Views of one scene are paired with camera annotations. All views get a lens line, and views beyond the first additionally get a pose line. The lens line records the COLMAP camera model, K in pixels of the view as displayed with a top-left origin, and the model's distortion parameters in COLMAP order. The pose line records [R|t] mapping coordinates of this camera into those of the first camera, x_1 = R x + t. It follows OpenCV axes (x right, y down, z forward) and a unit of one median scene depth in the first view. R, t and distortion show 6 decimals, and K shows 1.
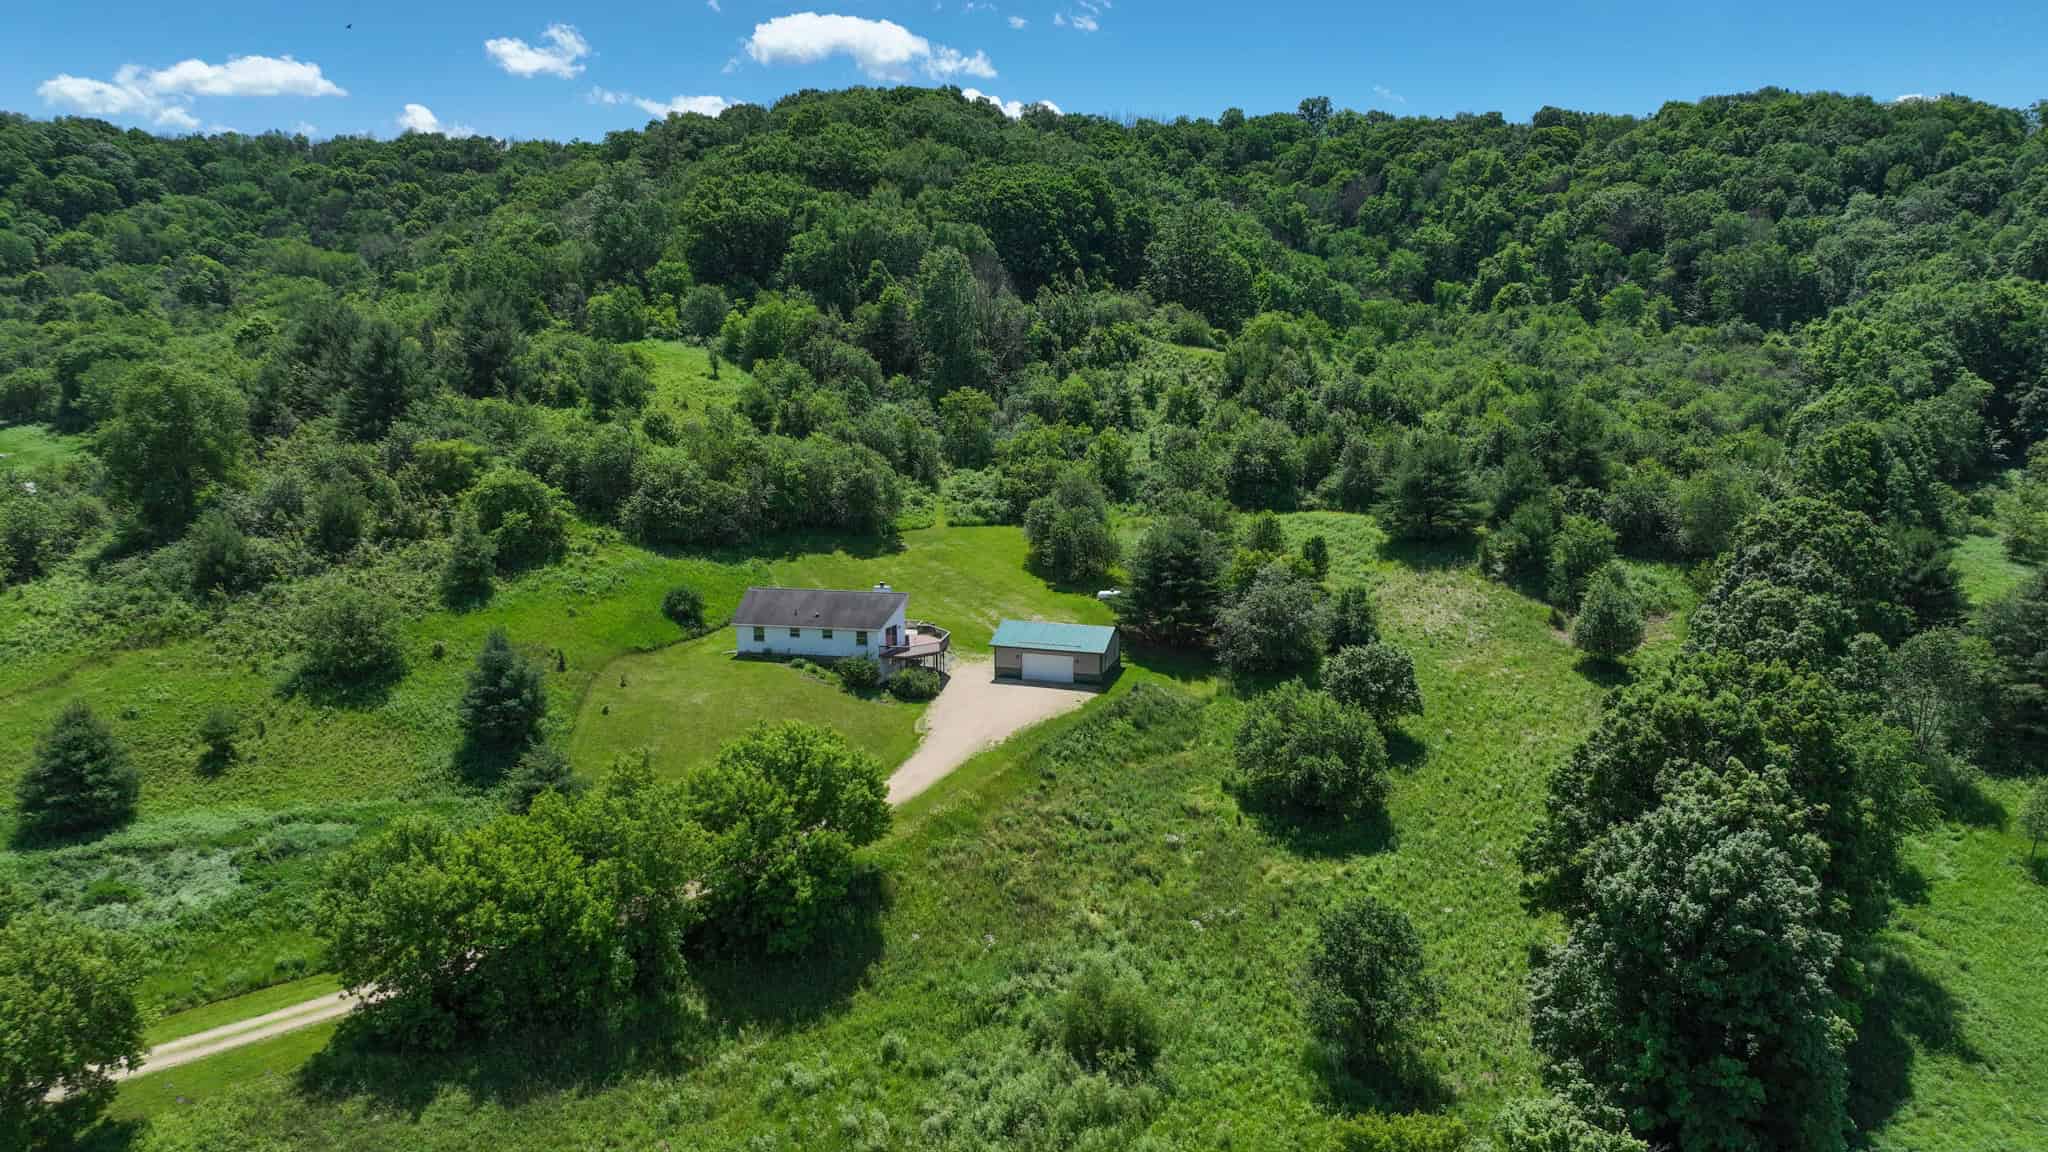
lens RADIAL K [[1435.7, 0, 1029.5], [0, 1435.7, 573.1], [0, 0, 1]] dist [-0.005328, 0.025706]
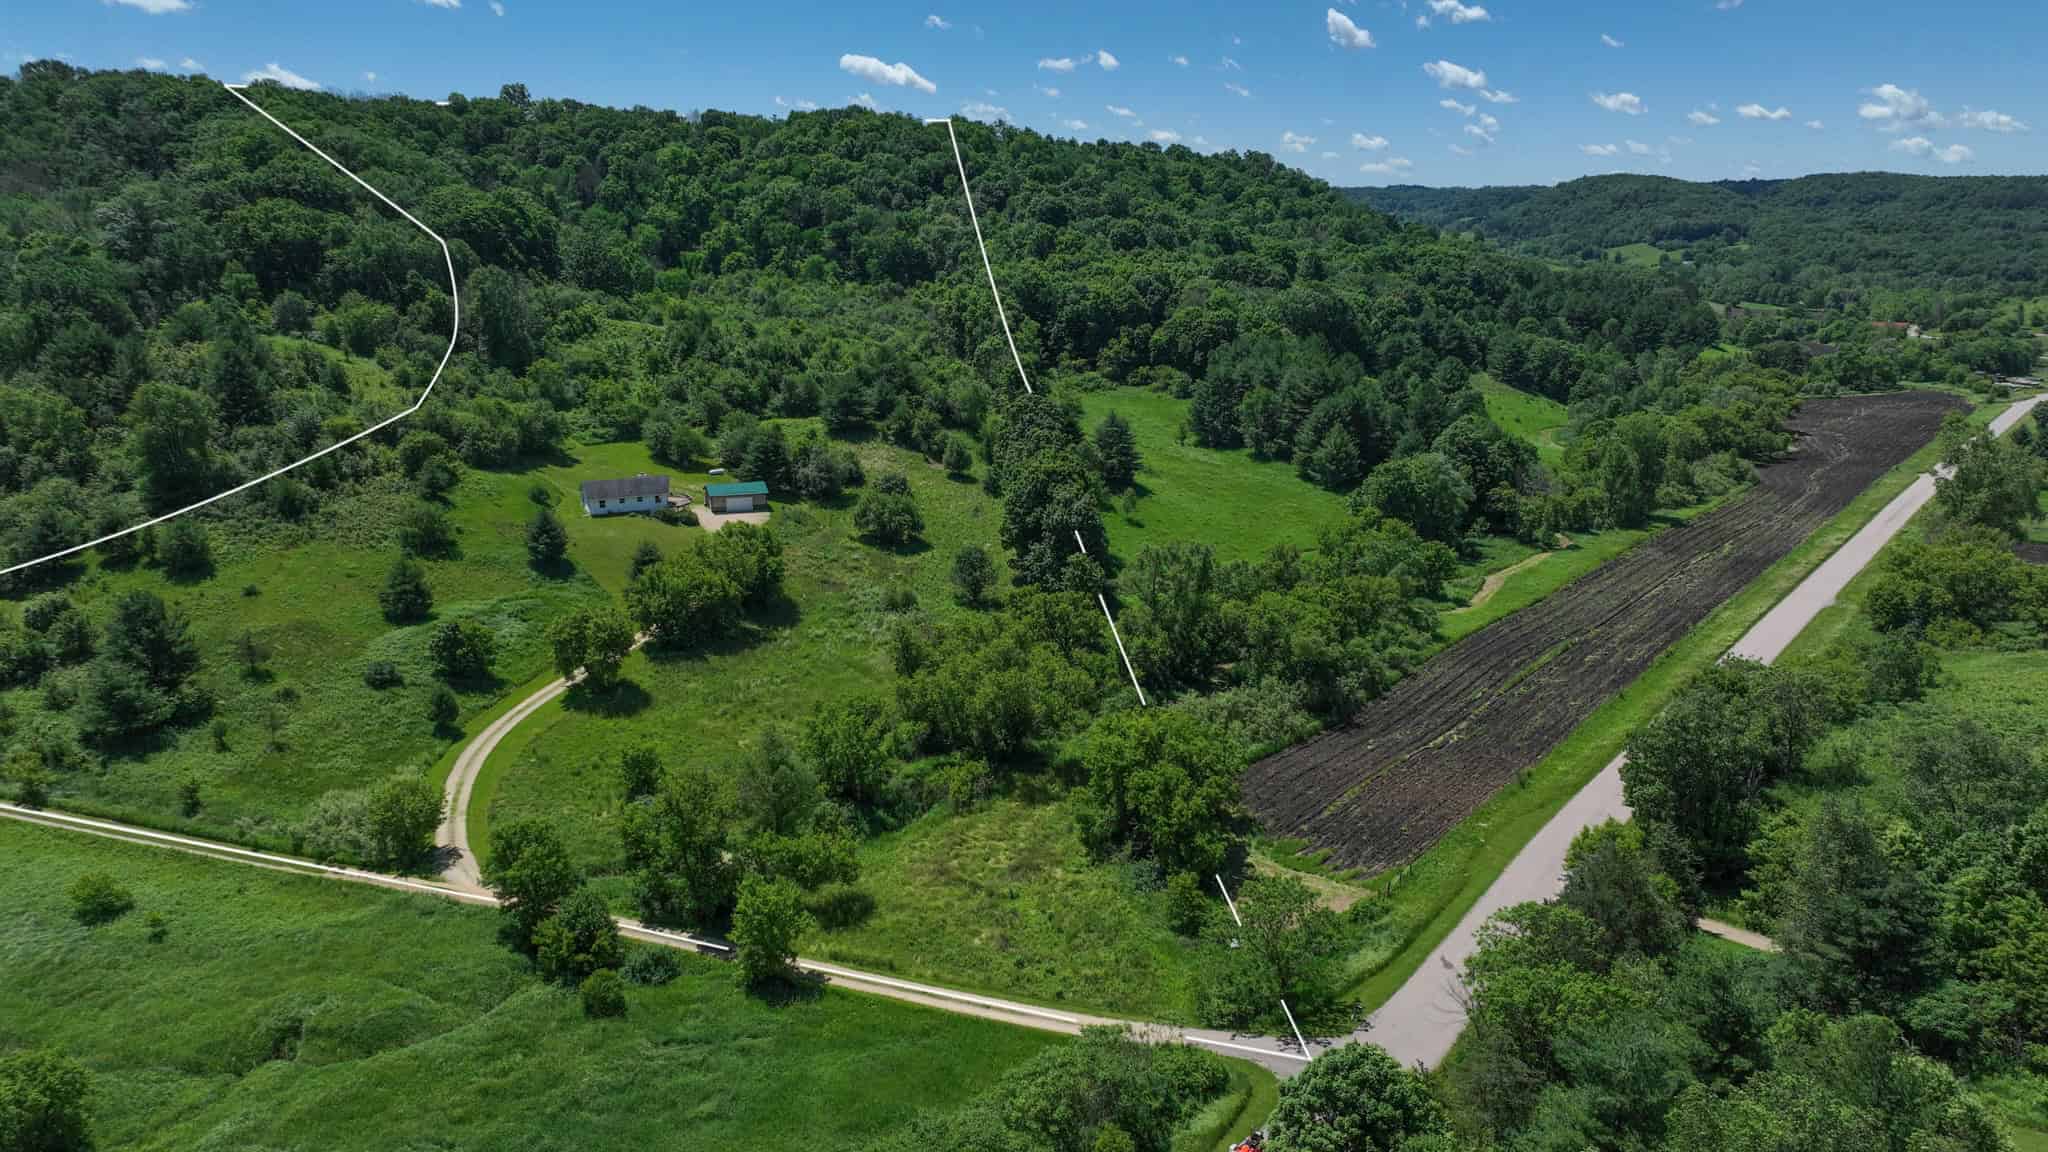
lens RADIAL K [[1435.7, 0, 1045.5], [0, 1435.7, 559.8], [0, 0, 1]] dist [-0.005328, 0.025706]
pose [[0.788180, -0.141830, 0.598879, -0.340316], [0.108260, 0.989862, 0.091945, 0.001600], [-0.605848, -0.007635, 0.795544, -0.344102]]
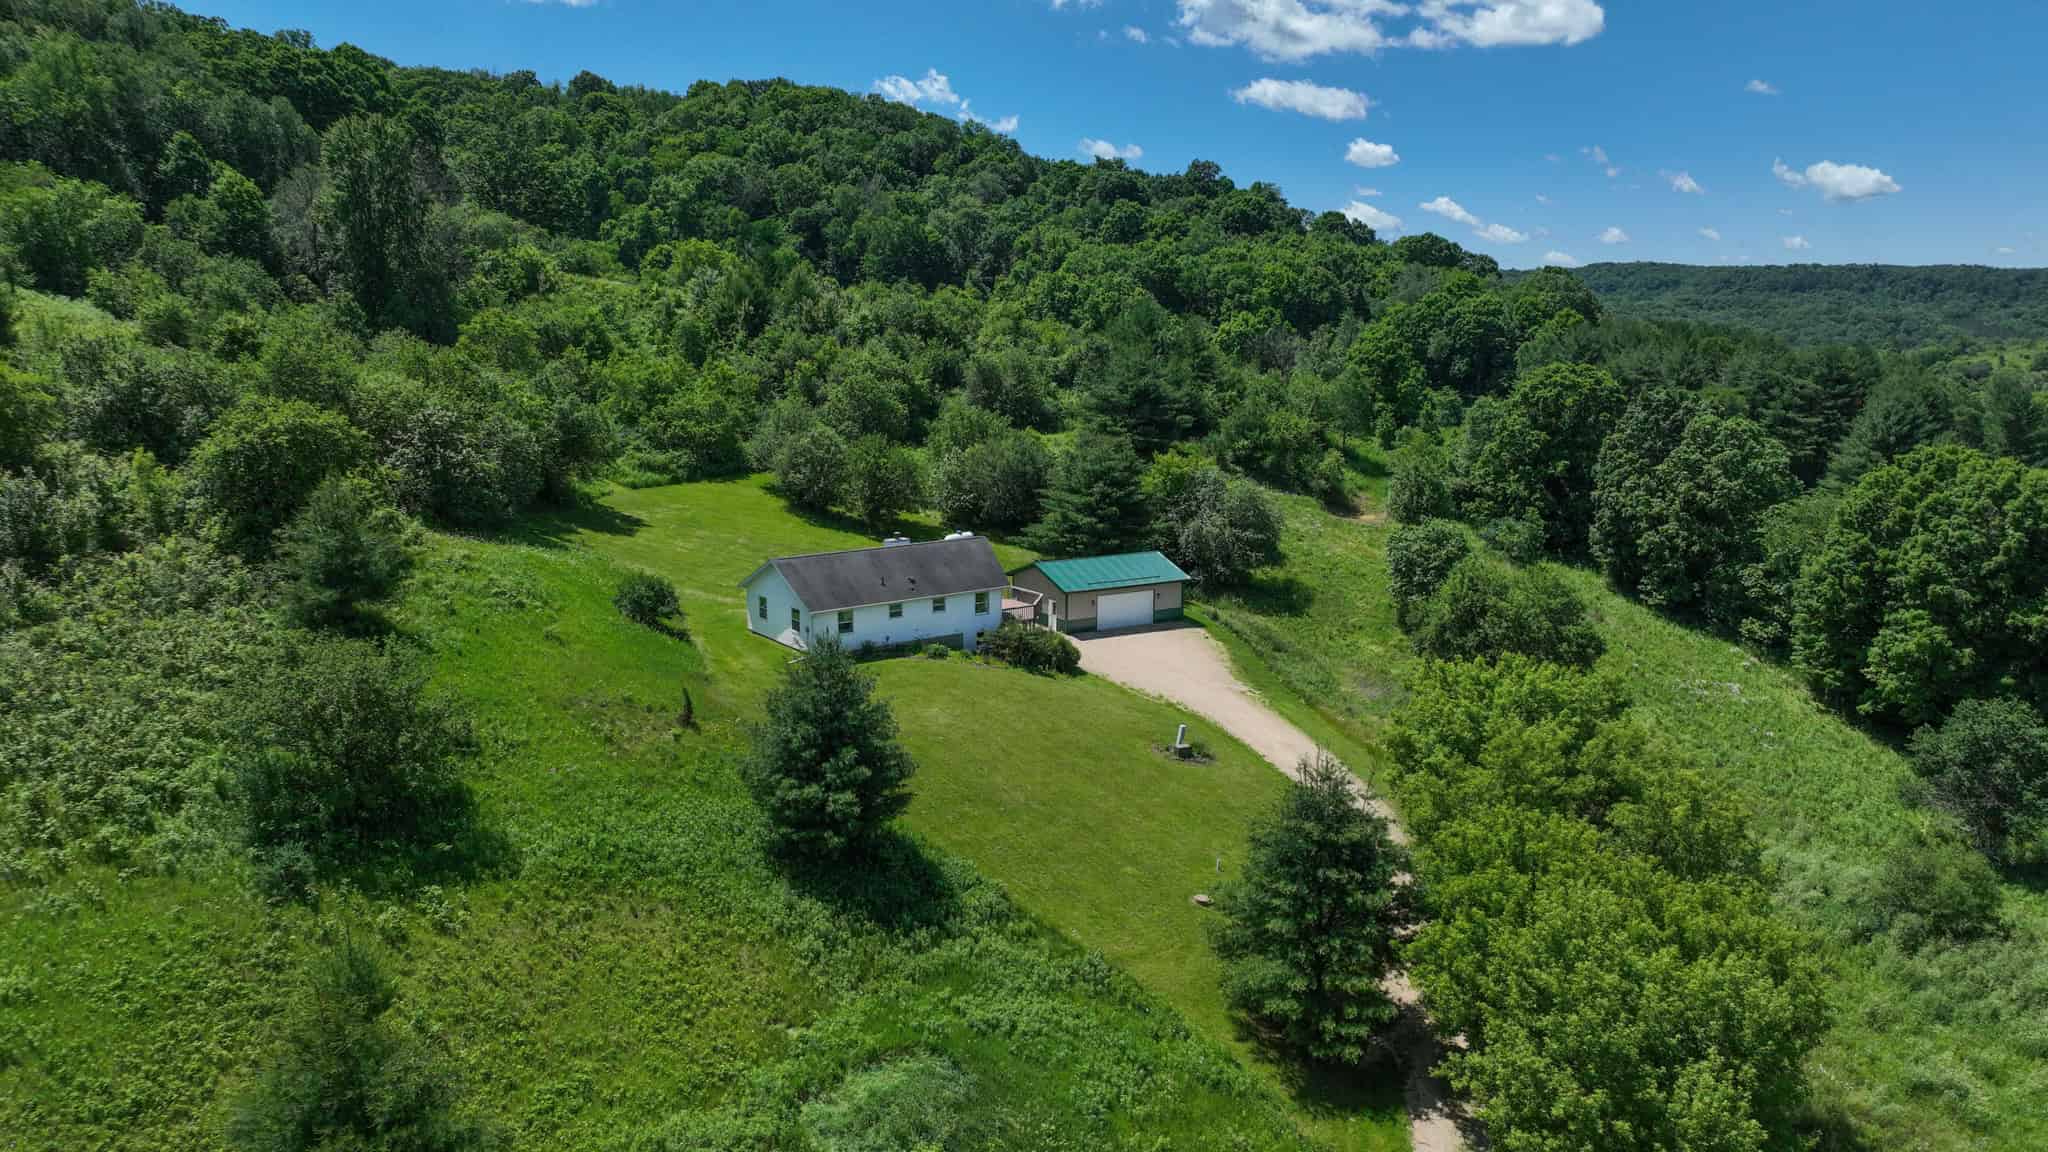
lens RADIAL K [[1435.7, 0, 1037.1], [0, 1435.7, 574.6], [0, 0, 1]] dist [-0.005328, 0.025706]
pose [[0.680412, -0.129121, 0.721364, -0.227745], [0.134041, 0.989677, 0.050717, 0.000062], [-0.720466, 0.062184, 0.690696, 0.189328]]
